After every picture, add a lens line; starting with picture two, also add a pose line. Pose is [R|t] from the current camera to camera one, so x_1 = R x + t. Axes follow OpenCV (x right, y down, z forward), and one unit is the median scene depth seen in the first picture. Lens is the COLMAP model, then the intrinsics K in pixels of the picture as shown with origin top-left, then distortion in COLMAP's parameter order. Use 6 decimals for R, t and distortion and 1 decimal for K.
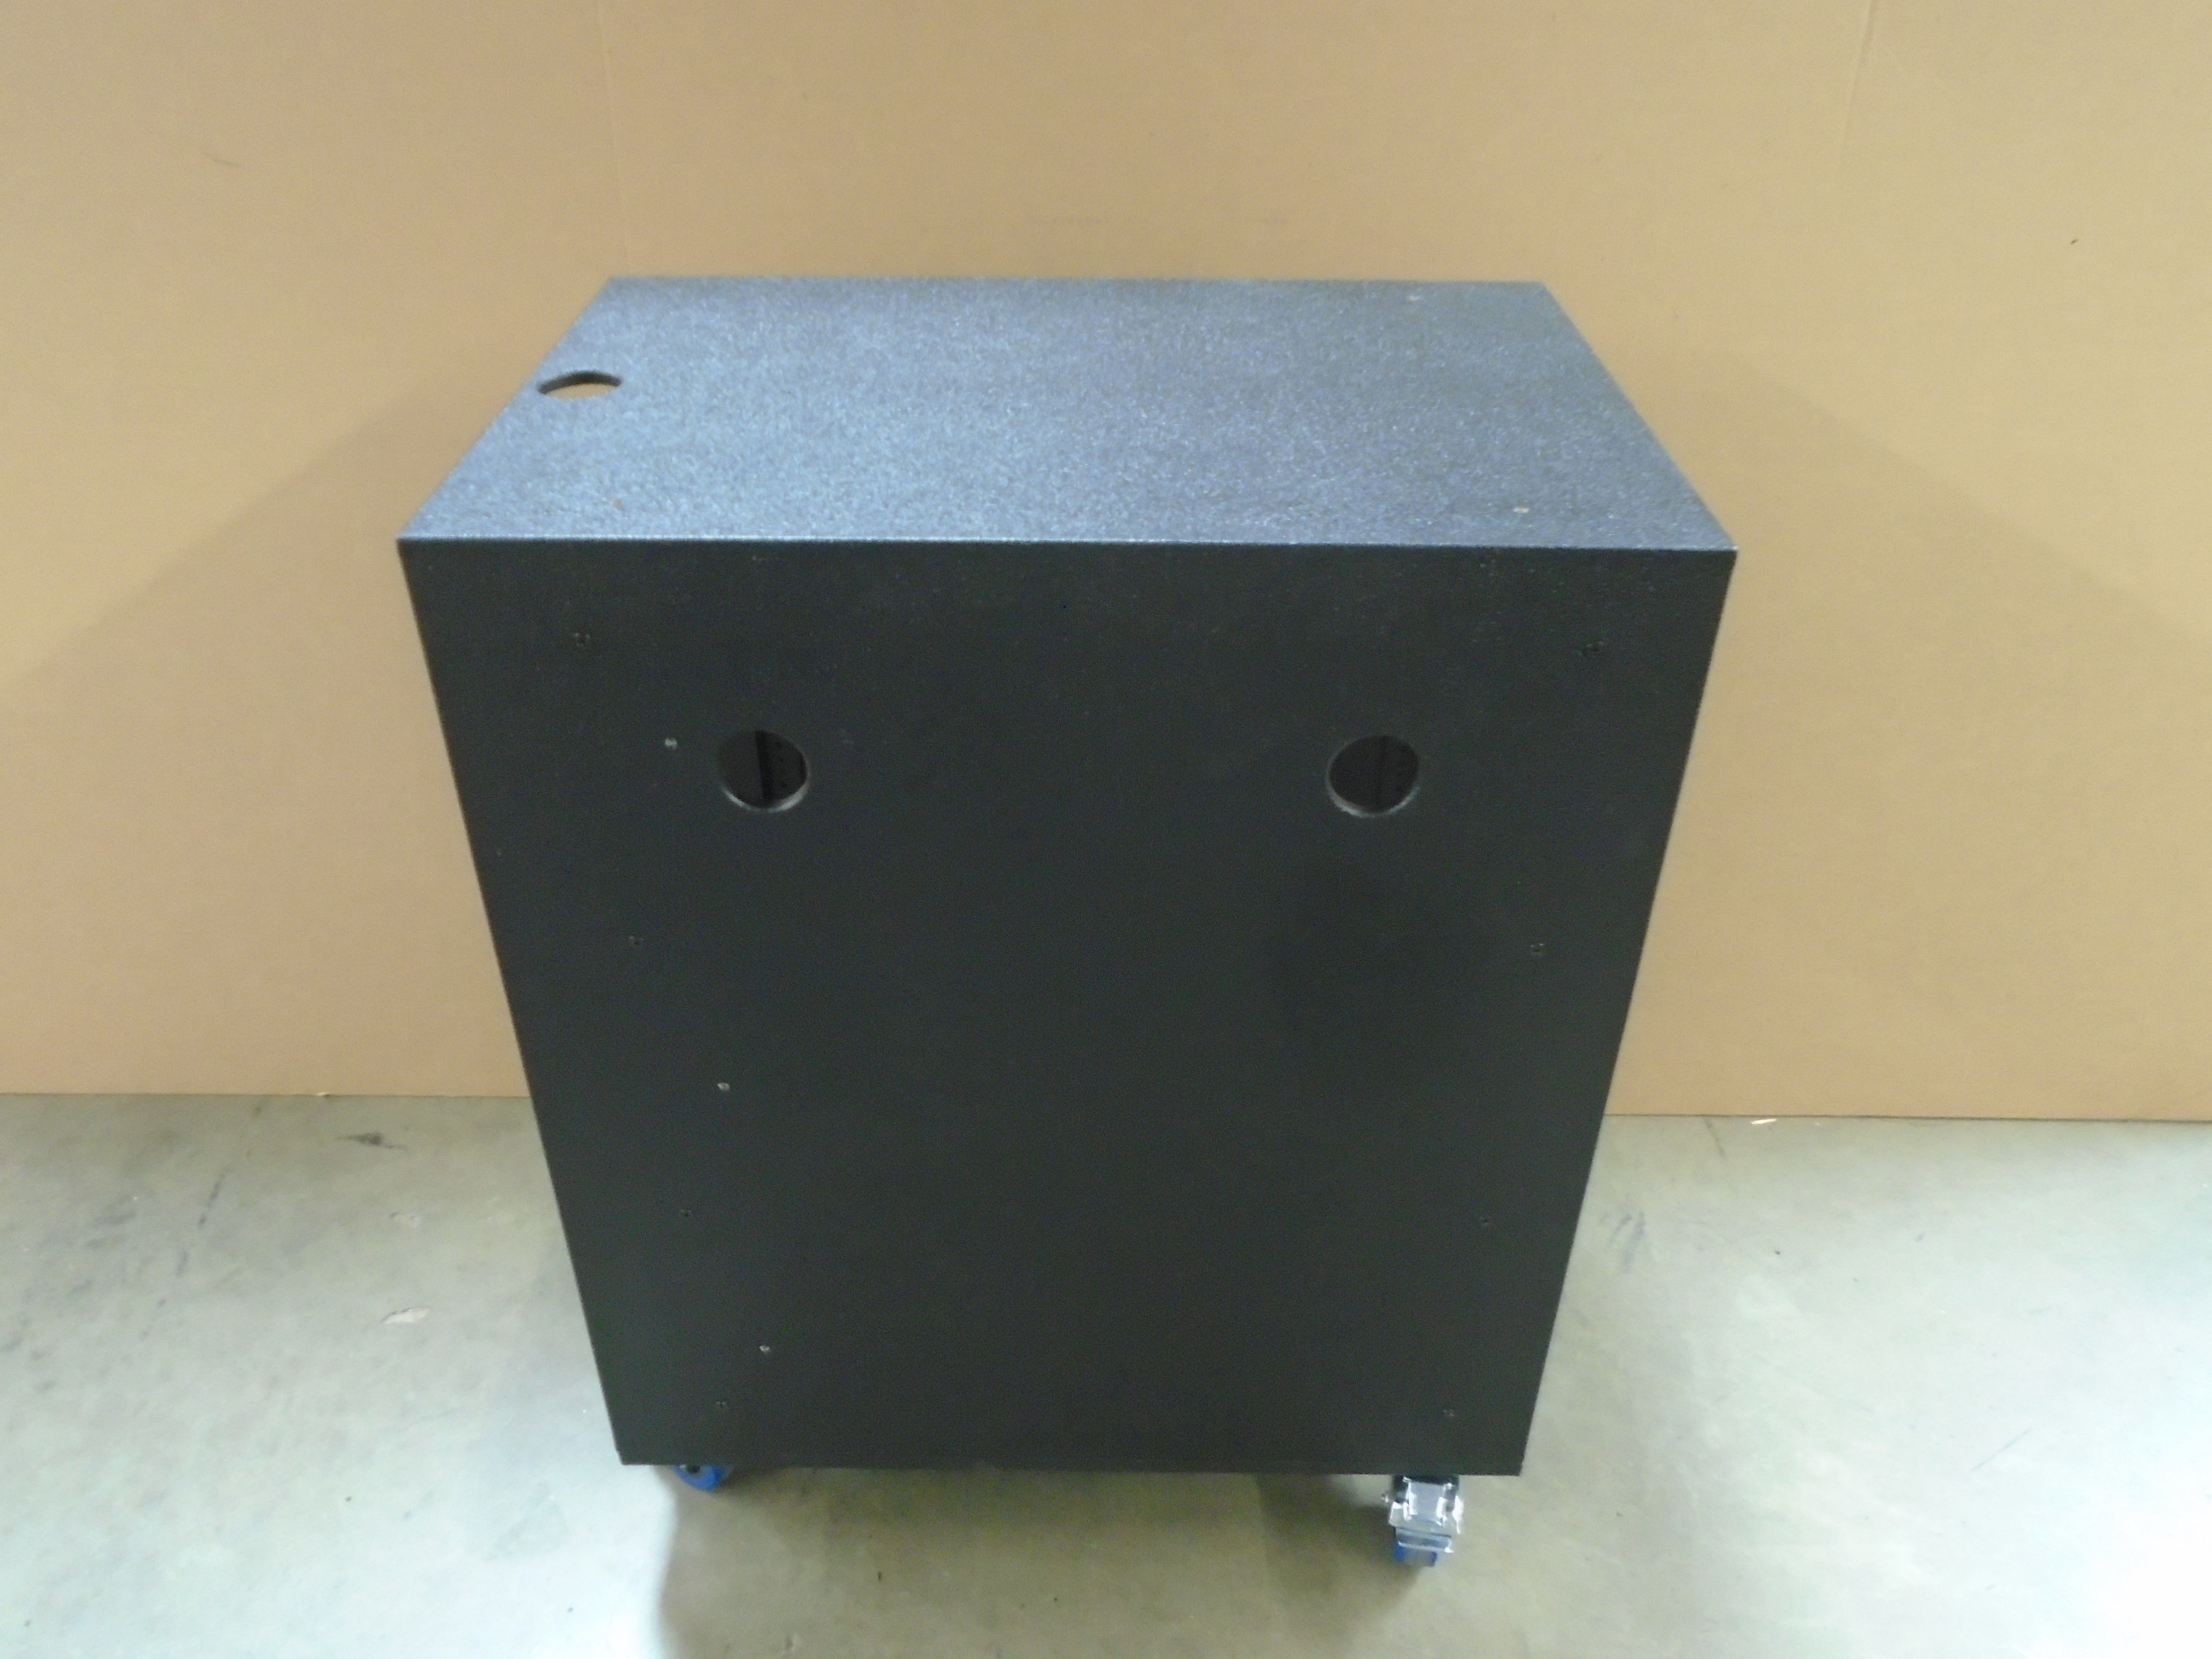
lens RADIAL K [[1711.2, 0, 1094.8], [0, 1711.2, 829.5], [0, 0, 1]] dist [-0.001643, -0.003074]
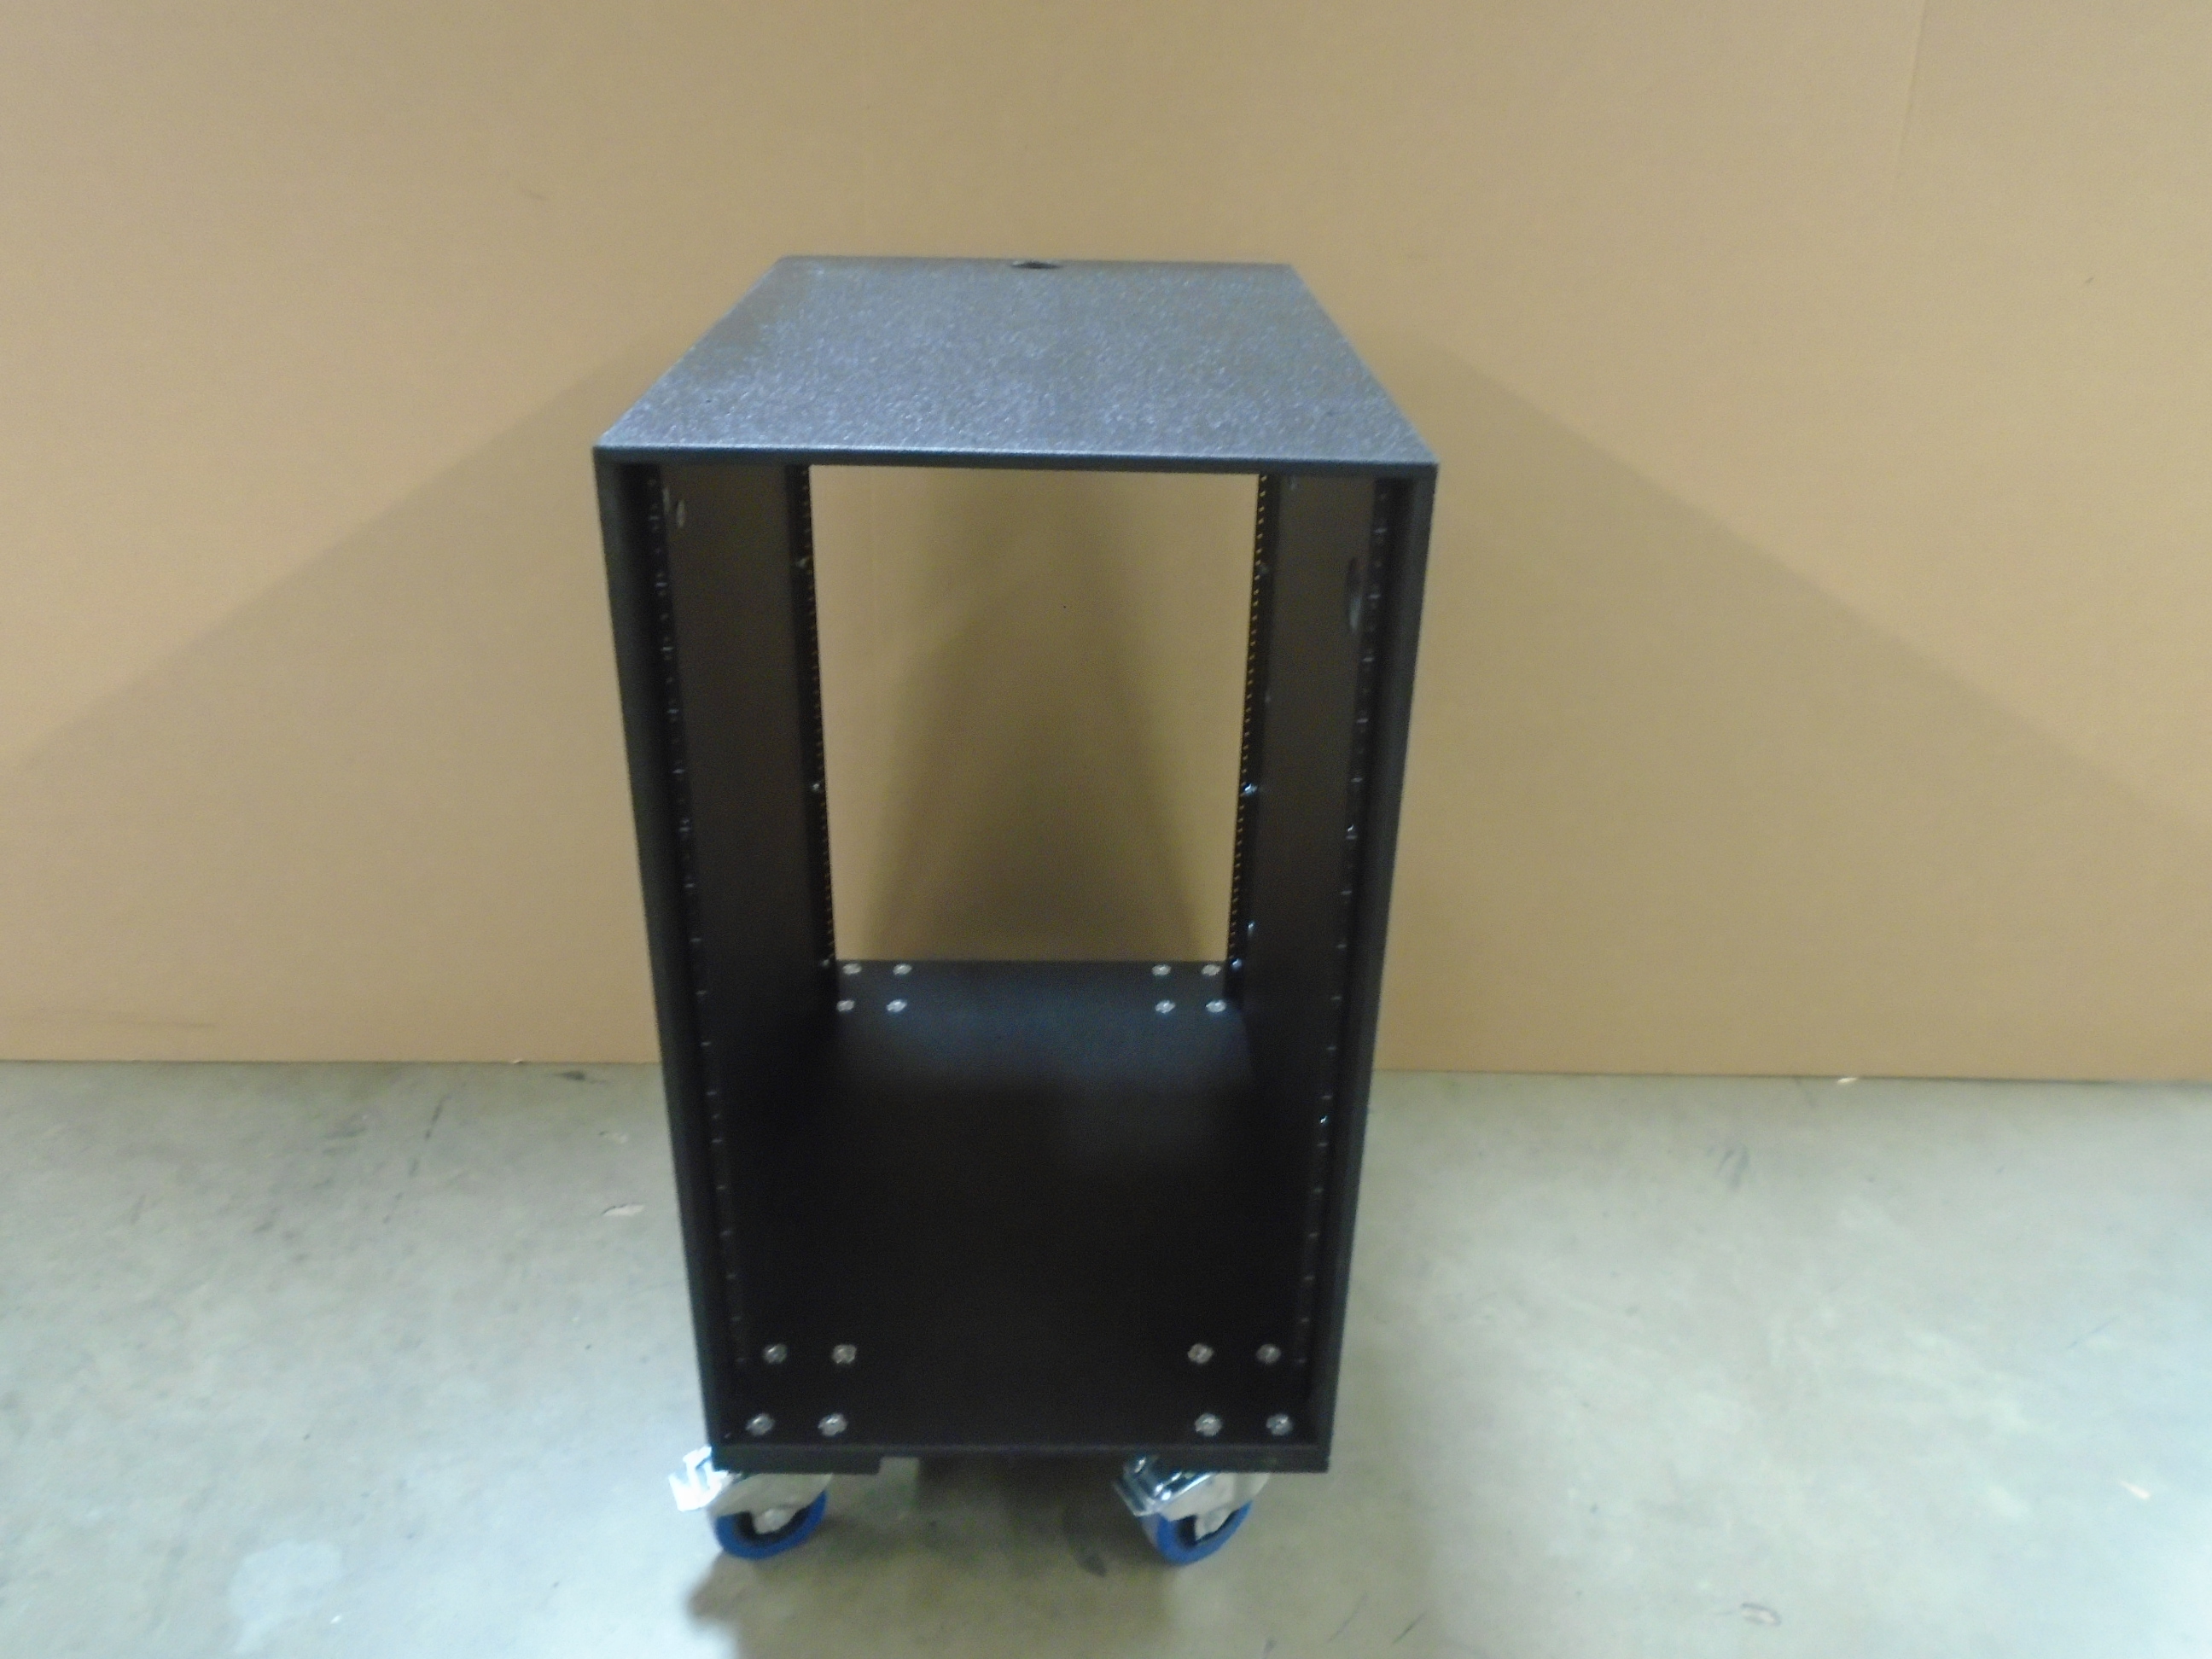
lens RADIAL K [[1711.2, 0, 1105.4], [0, 1711.2, 816.9], [0, 0, 1]] dist [-0.001643, -0.003074]
pose [[0.999903, 0.012961, 0.005148, -0.101622], [-0.012176, 0.991325, -0.130871, 0.170329], [-0.006799, 0.130795, 0.991386, -0.113742]]
